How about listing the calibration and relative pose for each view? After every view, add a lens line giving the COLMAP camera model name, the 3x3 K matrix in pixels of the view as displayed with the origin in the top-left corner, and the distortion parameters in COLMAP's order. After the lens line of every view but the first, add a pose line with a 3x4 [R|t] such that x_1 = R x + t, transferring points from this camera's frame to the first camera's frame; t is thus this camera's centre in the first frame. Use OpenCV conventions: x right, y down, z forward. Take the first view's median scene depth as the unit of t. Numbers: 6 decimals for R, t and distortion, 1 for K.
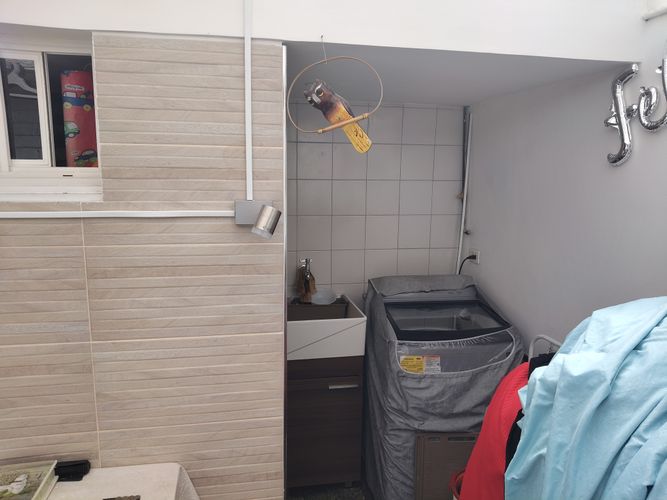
lens RADIAL K [[492.9, 0, 334.6], [0, 492.9, 248.9], [0, 0, 1]] dist [0.010365, -0.026422]
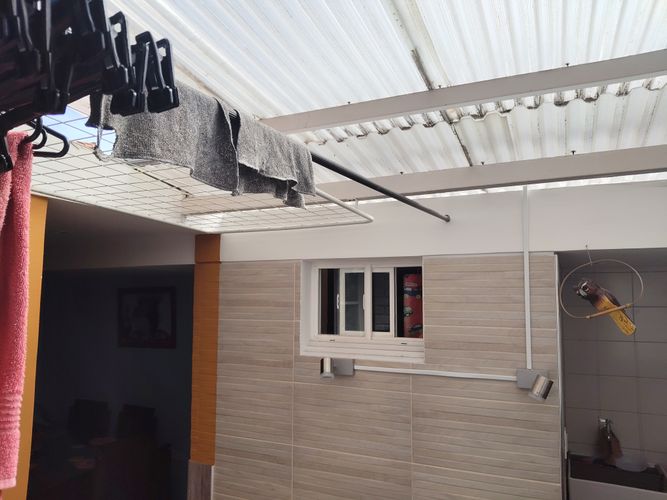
lens RADIAL K [[492.9, 0, 327.0], [0, 492.9, 267.9], [0, 0, 1]] dist [0.010365, -0.026422]
pose [[0.803347, -0.052052, -0.593232, 0.183625], [-0.089839, 0.974178, -0.207136, -0.042139], [0.588696, 0.219698, 0.777927, -0.377366]]
